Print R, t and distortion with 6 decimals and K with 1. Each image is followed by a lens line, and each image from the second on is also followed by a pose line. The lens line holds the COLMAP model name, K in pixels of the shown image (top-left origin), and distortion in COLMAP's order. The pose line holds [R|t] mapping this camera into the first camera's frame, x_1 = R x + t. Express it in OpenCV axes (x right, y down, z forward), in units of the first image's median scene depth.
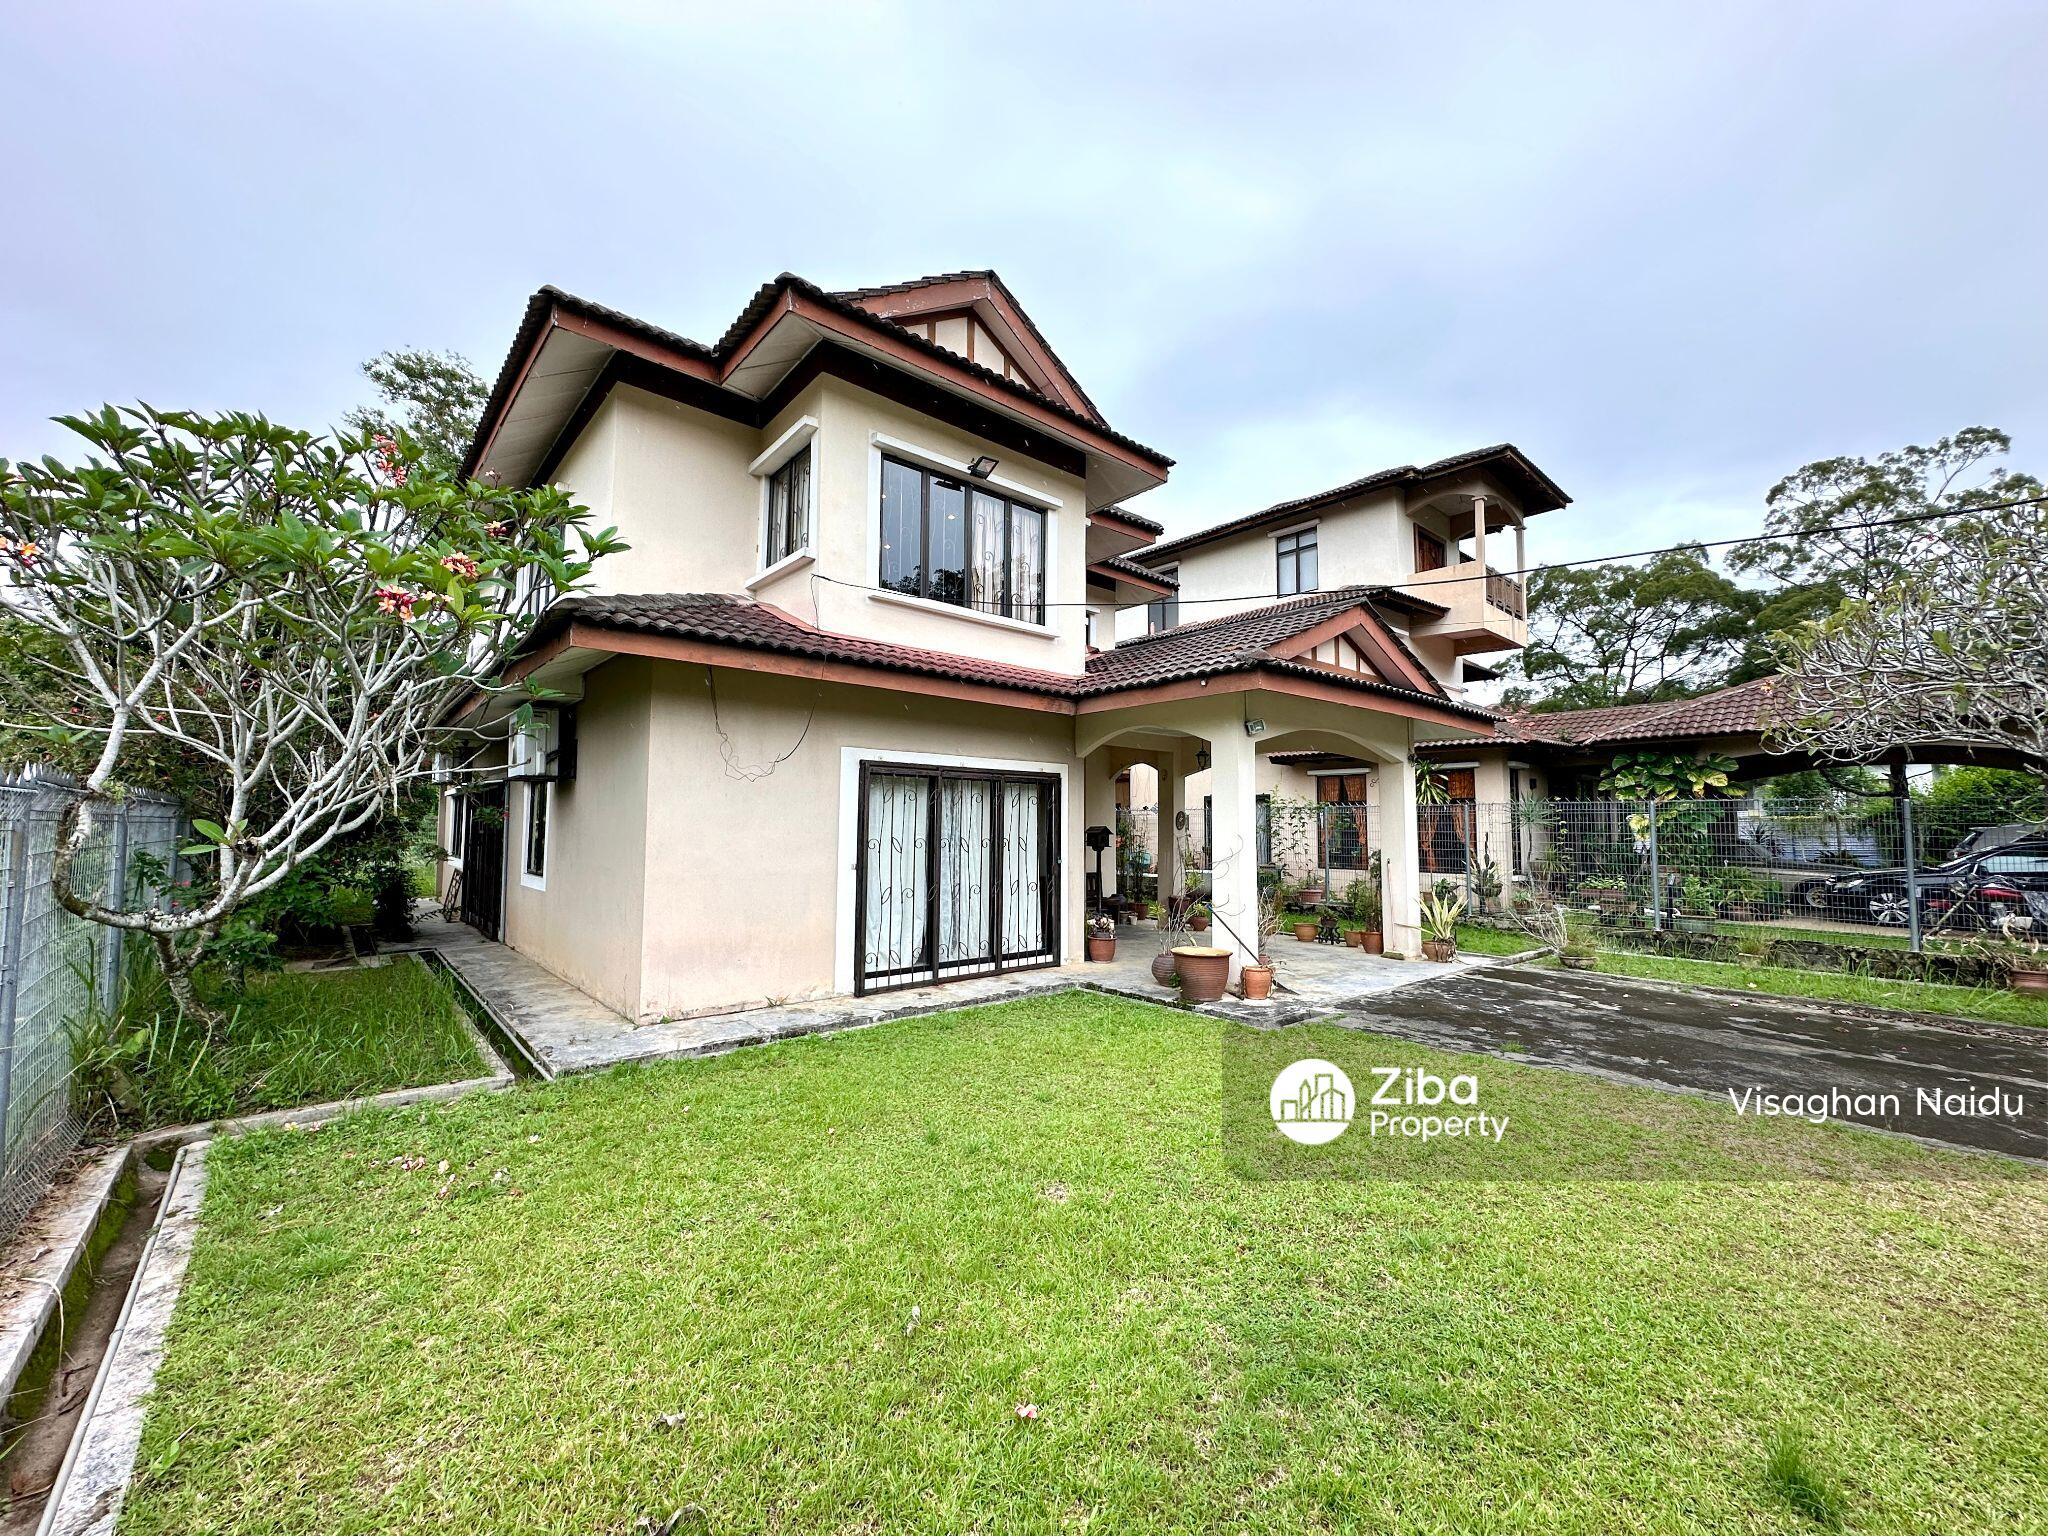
lens RADIAL K [[819.2, 0, 1020.5], [0, 819.2, 766.9], [0, 0, 1]] dist [-0.004009, 0.000736]
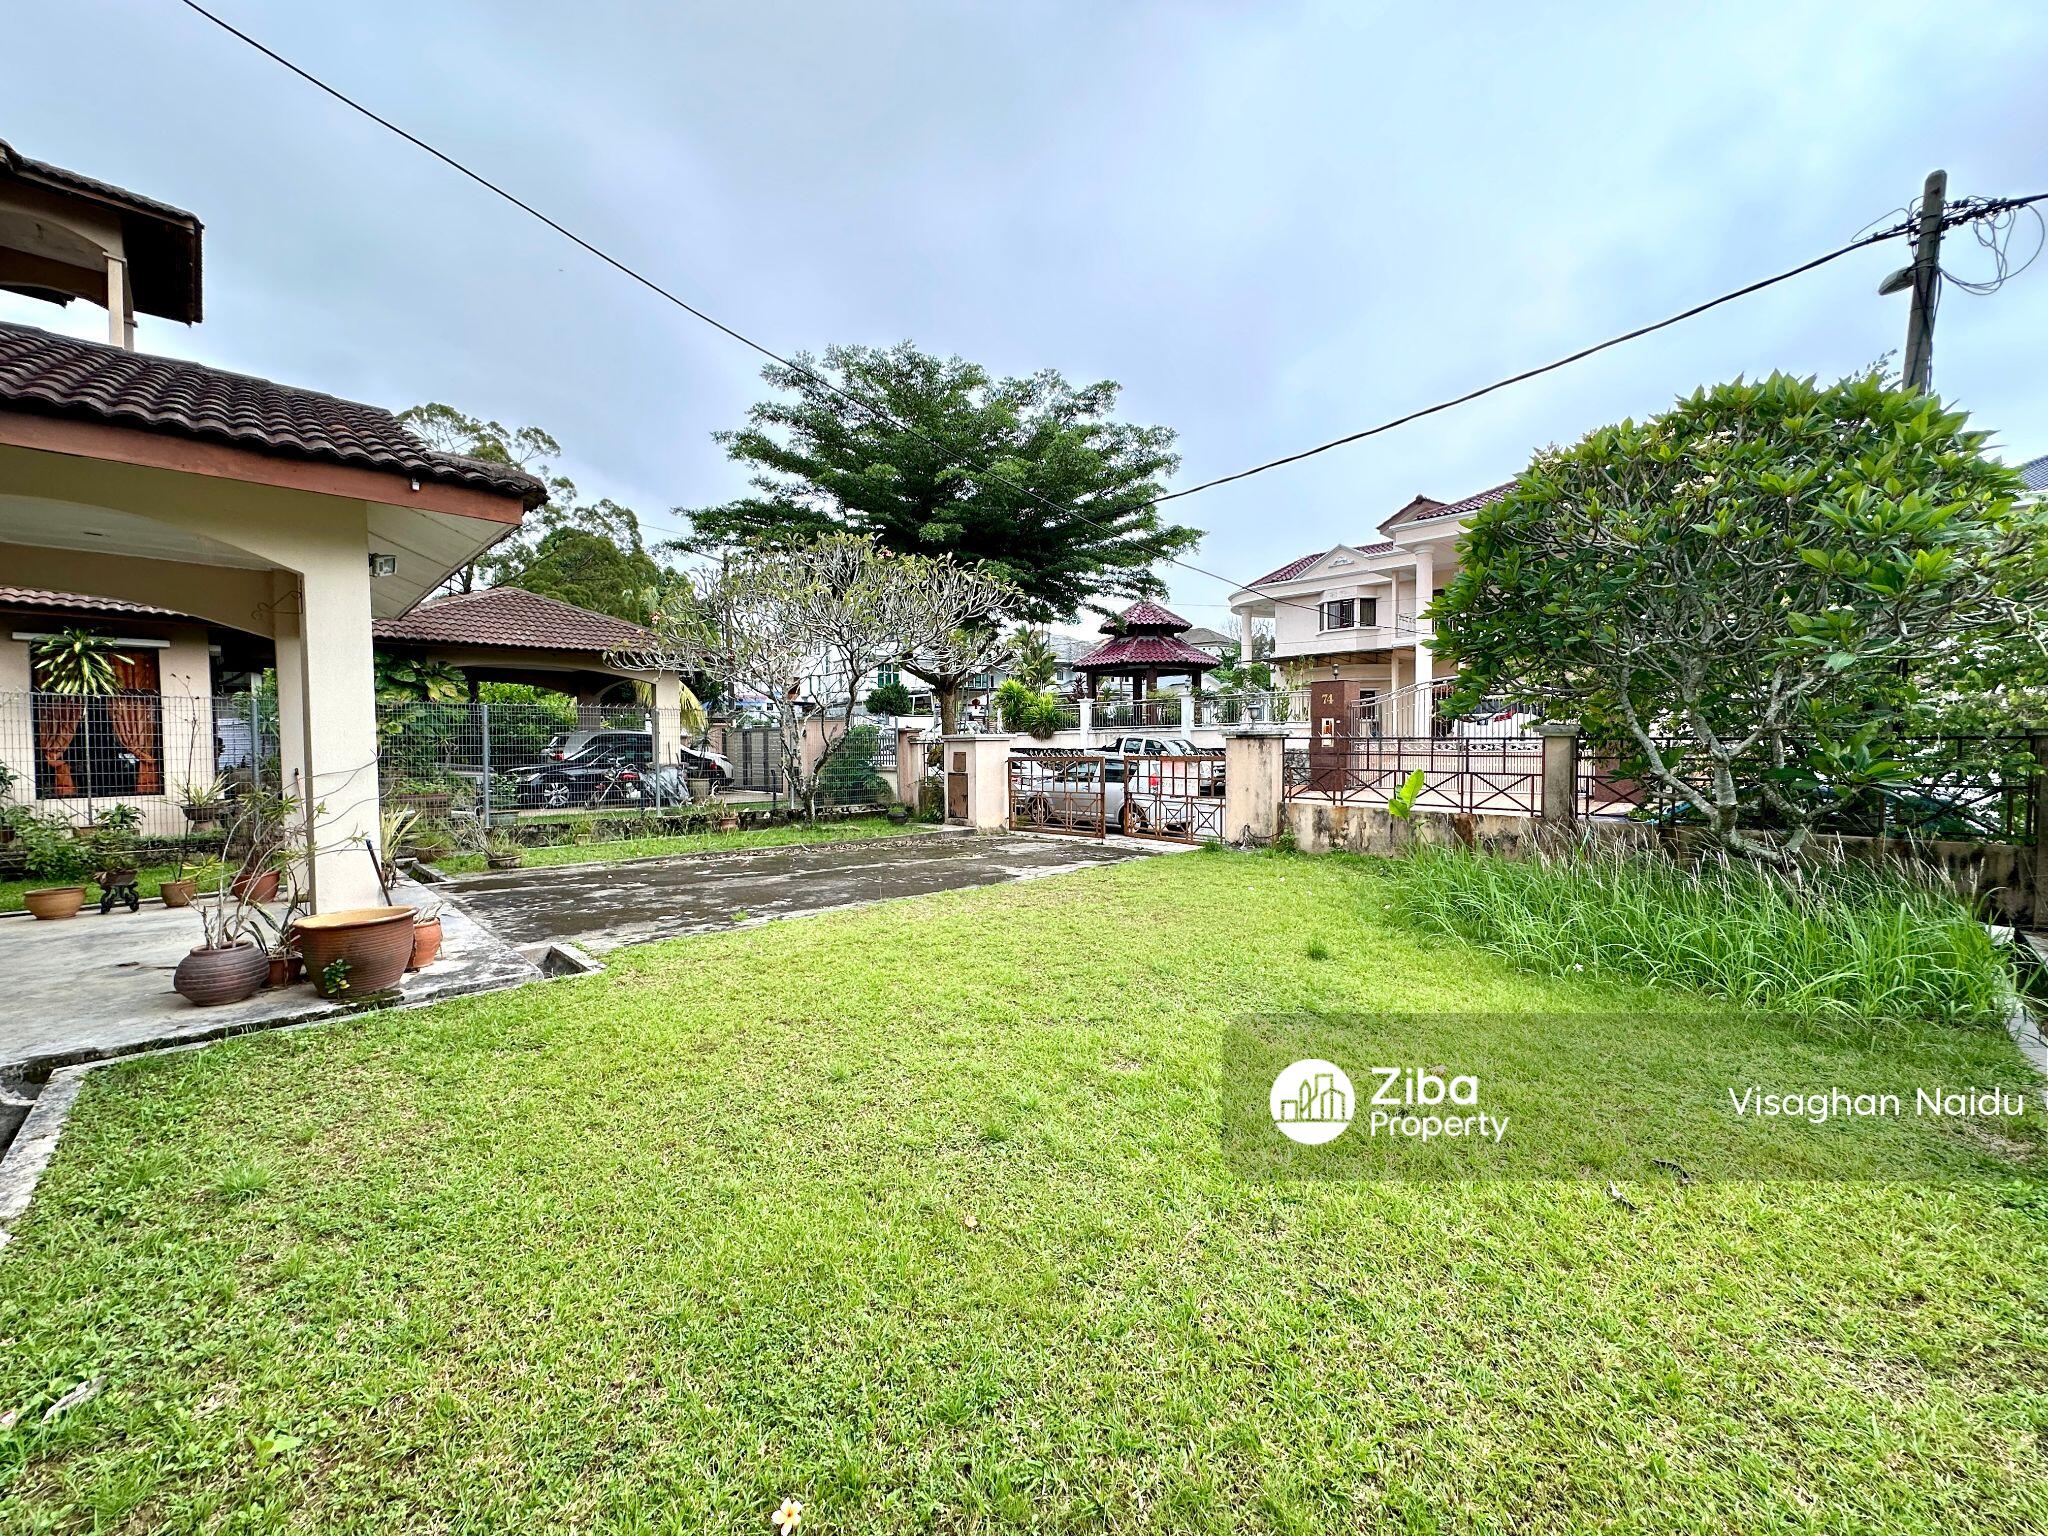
lens RADIAL K [[819.2, 0, 1020.5], [0, 819.2, 766.9], [0, 0, 1]] dist [-0.004009, 0.000736]
pose [[-0.058799, -0.038780, 0.997516, -0.360505], [-0.072123, 0.996799, 0.034500, 0.042613], [-0.995661, -0.069916, -0.061408, 0.461969]]
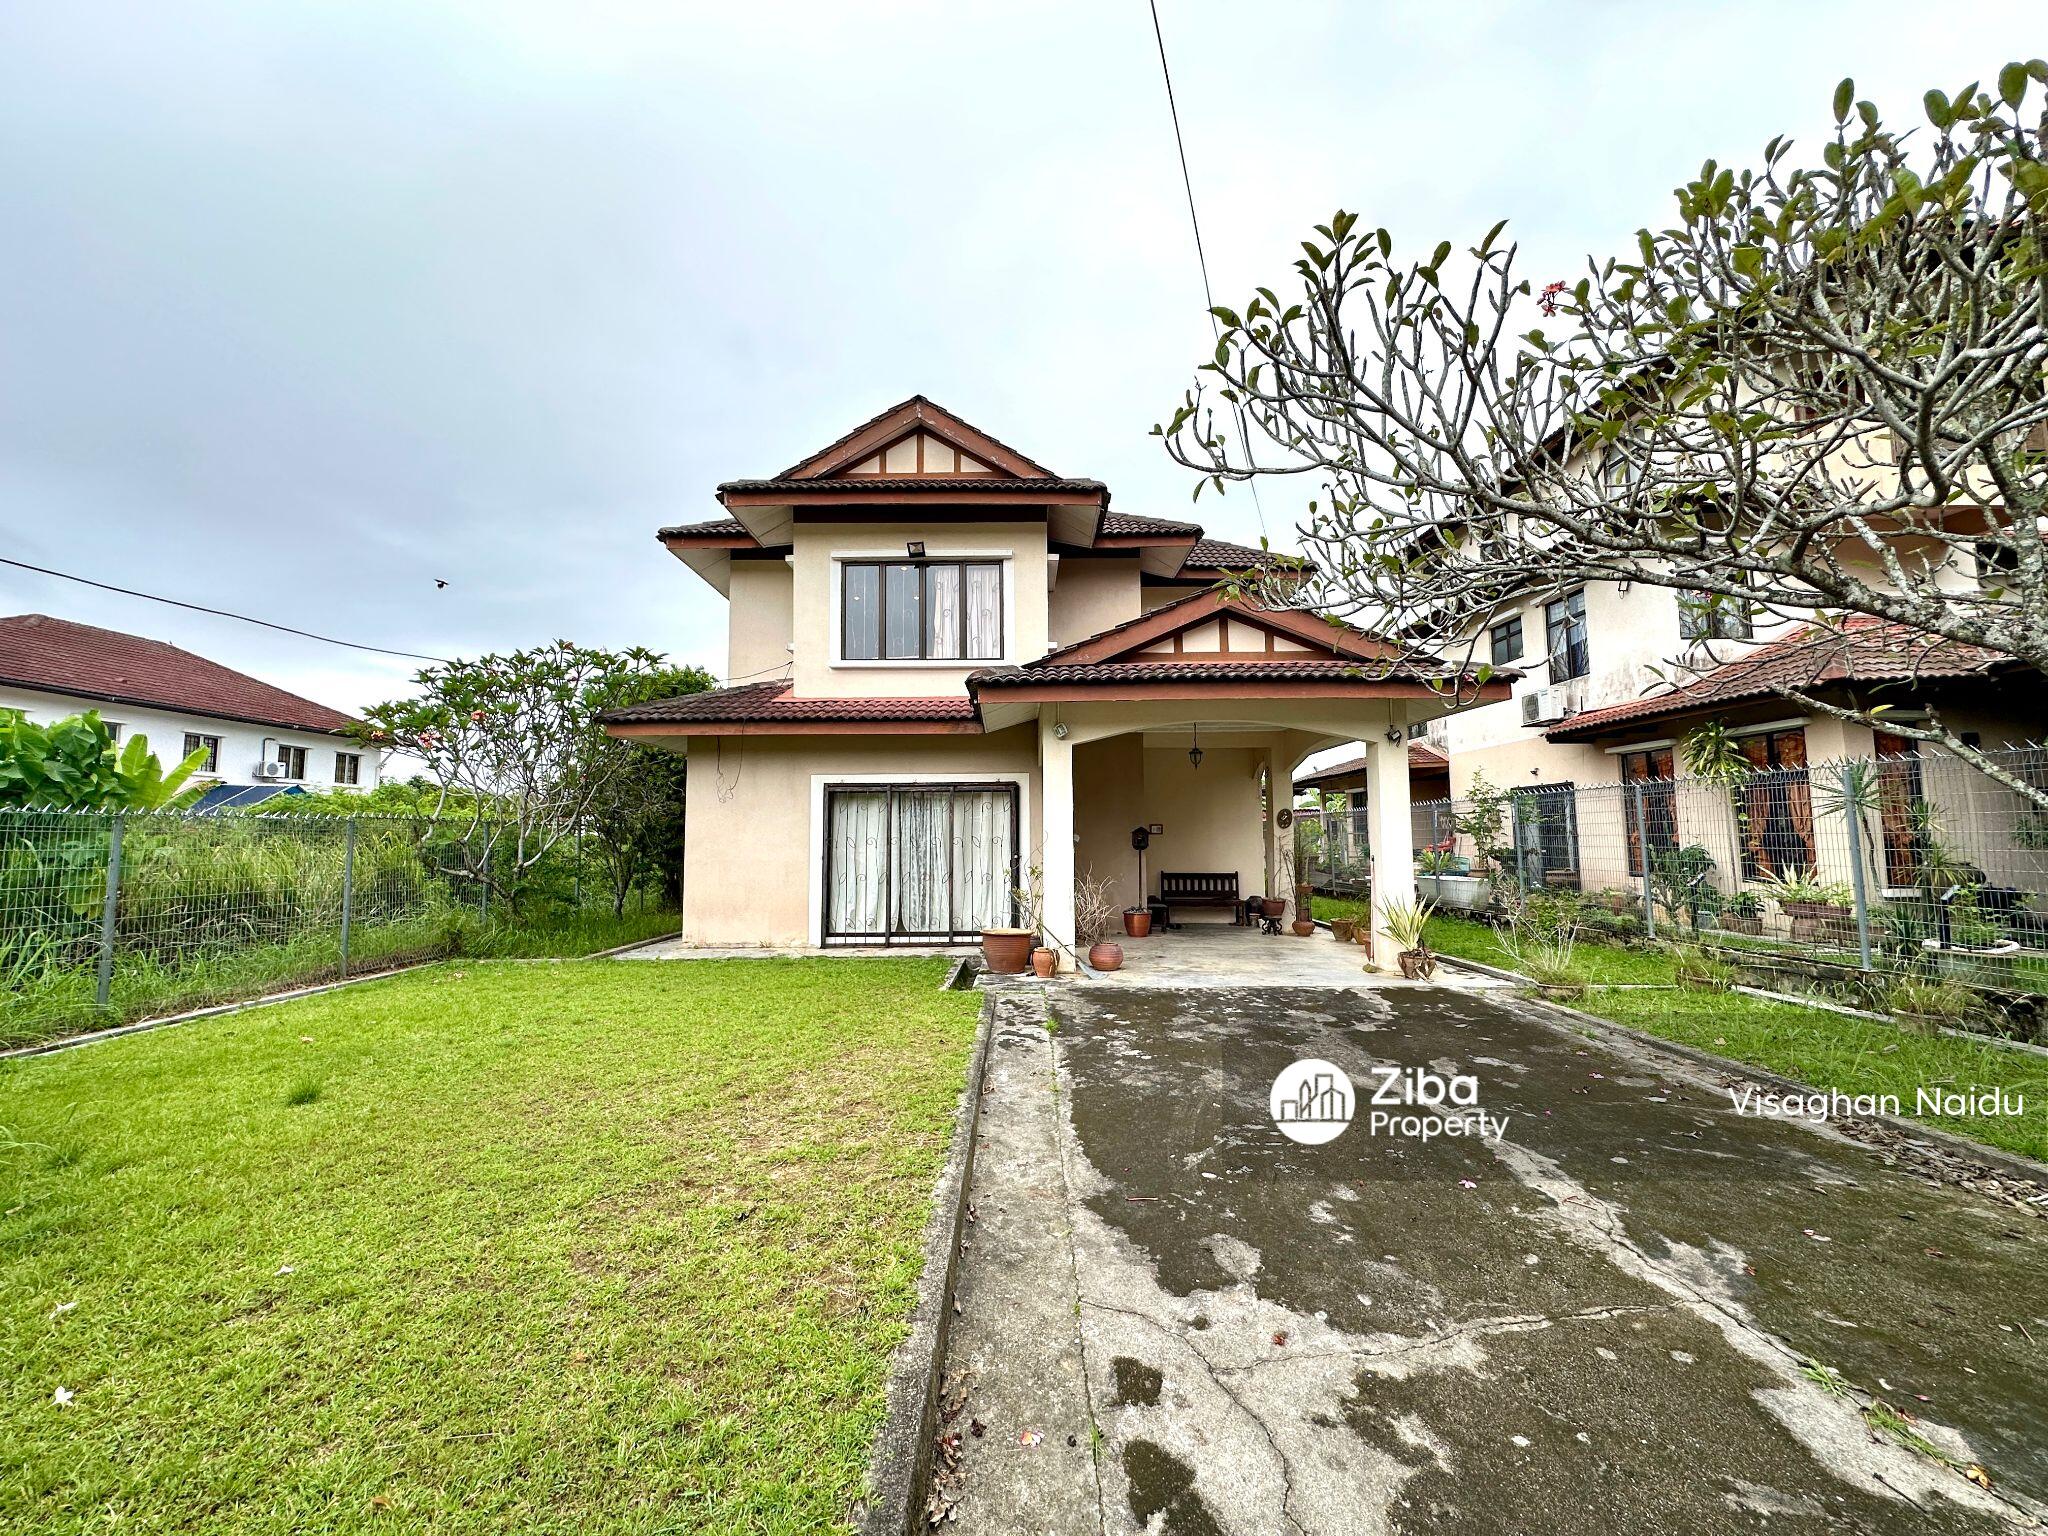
lens RADIAL K [[819.2, 0, 1020.5], [0, 819.2, 766.9], [0, 0, 1]] dist [-0.004009, 0.000736]
pose [[0.755246, -0.074338, -0.651212, 0.833767], [0.063861, 0.997166, -0.039768, 0.034659], [0.652323, -0.011552, 0.757853, 0.116752]]
